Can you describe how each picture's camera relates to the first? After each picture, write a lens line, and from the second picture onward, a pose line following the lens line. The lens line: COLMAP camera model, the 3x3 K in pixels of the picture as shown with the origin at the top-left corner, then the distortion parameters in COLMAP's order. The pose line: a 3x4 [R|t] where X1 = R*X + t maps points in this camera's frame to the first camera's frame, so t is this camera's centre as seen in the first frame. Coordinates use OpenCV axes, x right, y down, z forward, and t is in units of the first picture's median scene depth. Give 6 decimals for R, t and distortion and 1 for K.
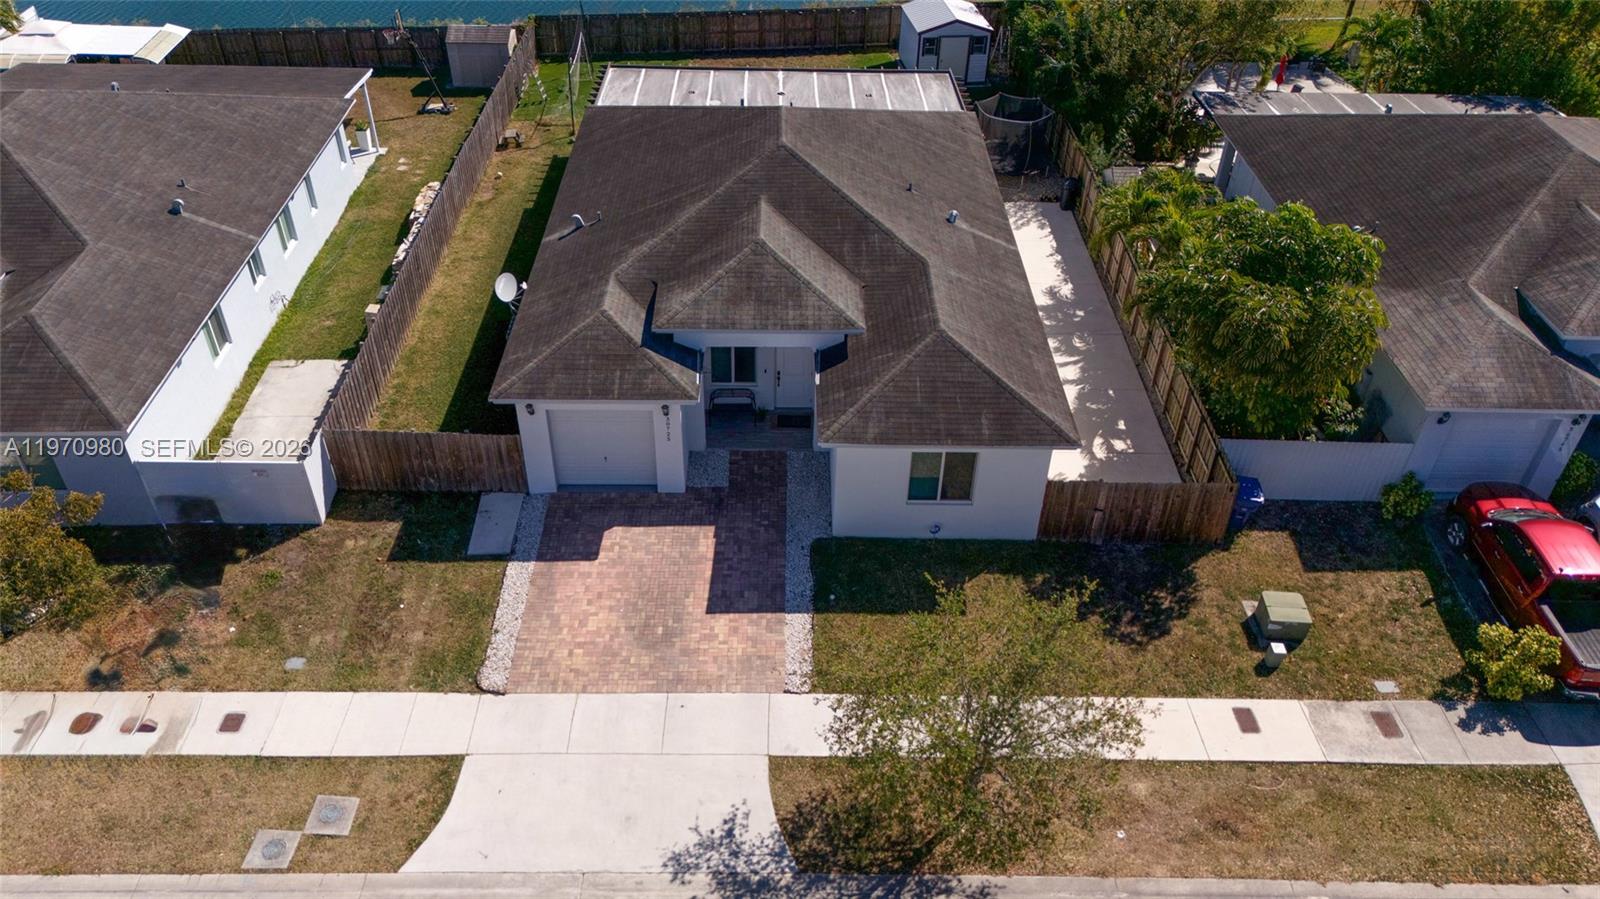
lens RADIAL K [[1191.1, 0, 800.0], [0, 1191.1, 449.5], [0, 0, 1]] dist [0.055689, -0.000277]
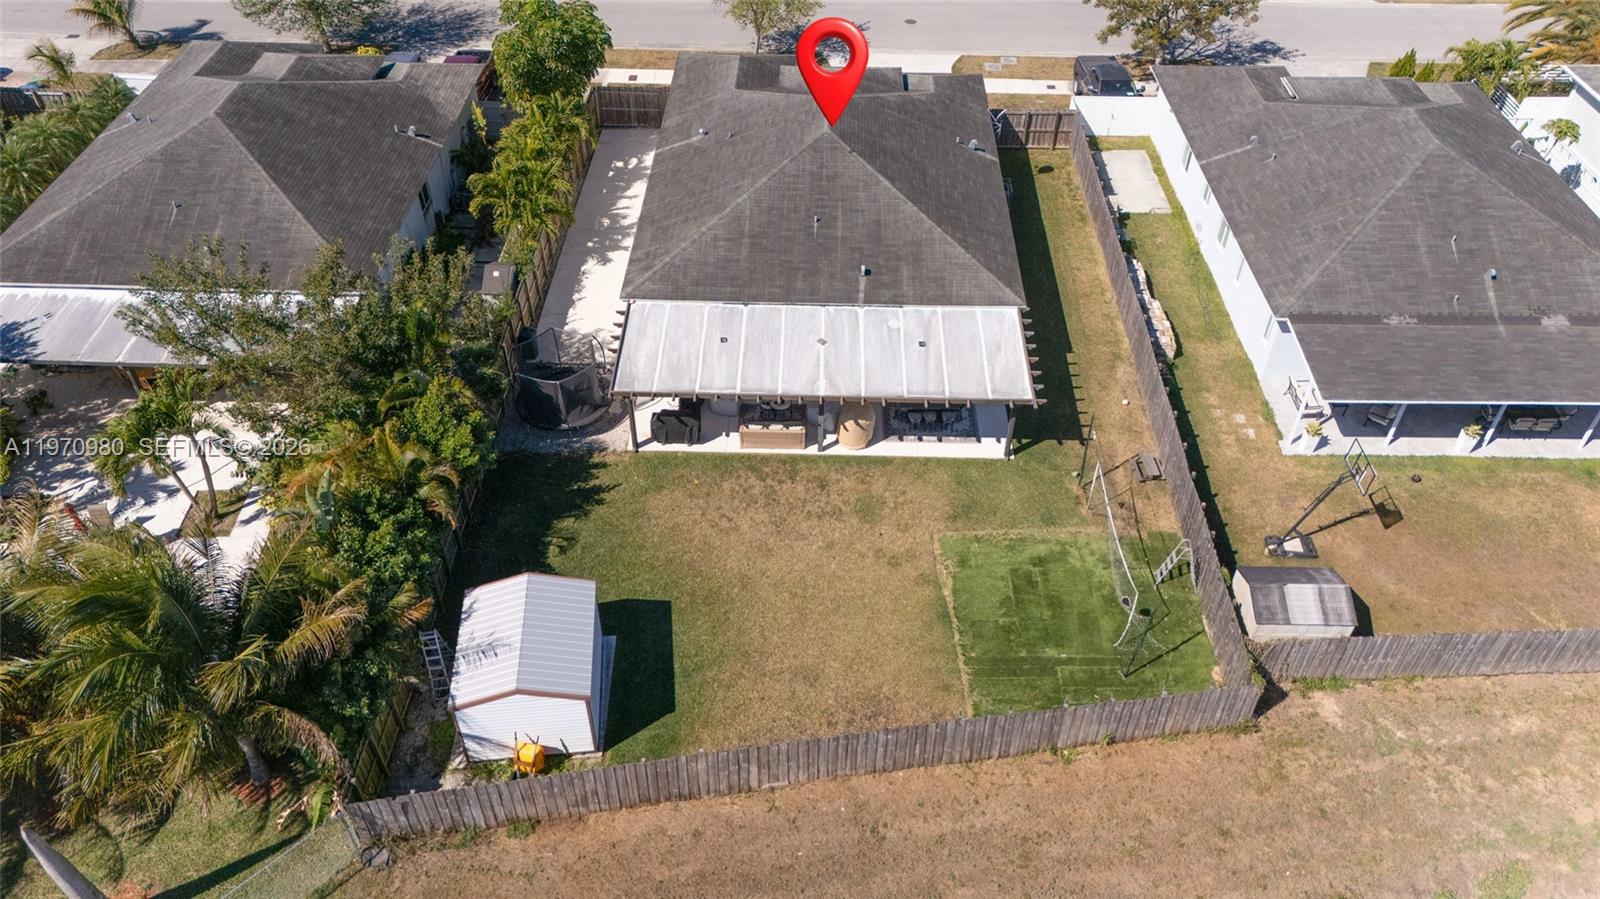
lens RADIAL K [[1154.2, 0, 803.0], [0, 1154.2, 436.6], [0, 0, 1]] dist [0.108569, -0.132804]
pose [[-0.998851, -0.047335, 0.007497, -0.016345], [-0.001007, 0.177122, 0.984188, -1.638825], [-0.047914, 0.983050, -0.176966, 1.774427]]
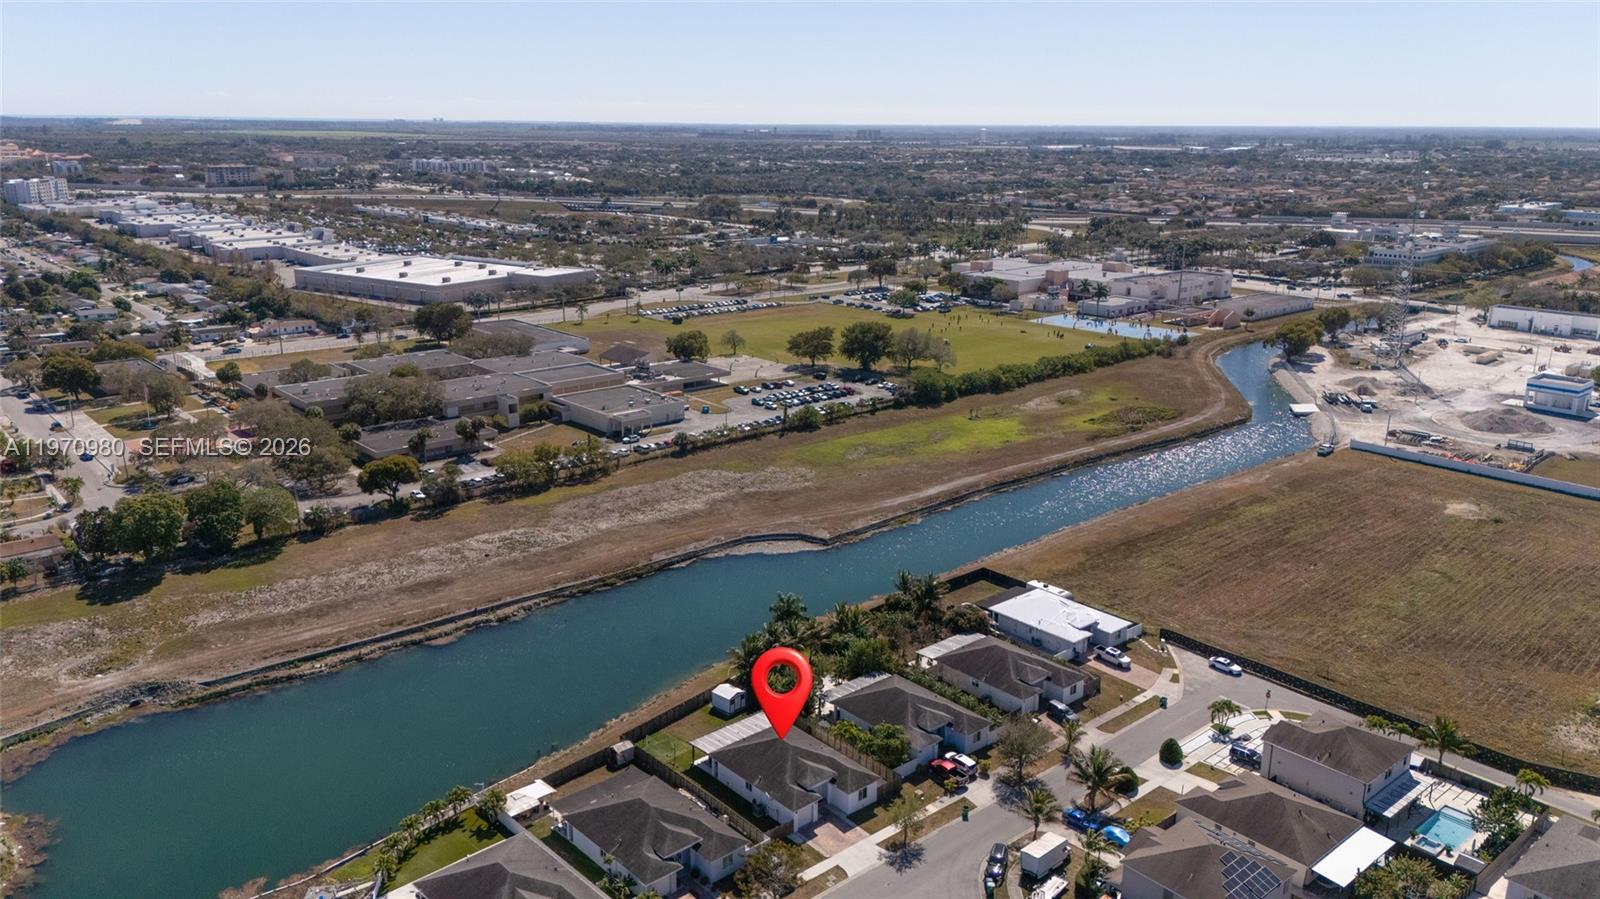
lens RADIAL K [[1154.2, 0, 803.0], [0, 1154.2, 436.6], [0, 0, 1]] dist [0.108569, -0.132804]
pose [[0.765158, -0.185207, 0.616629, -2.848965], [0.406315, 0.881835, -0.239323, -0.234850], [-0.499441, 0.433665, 0.749996, -3.303724]]
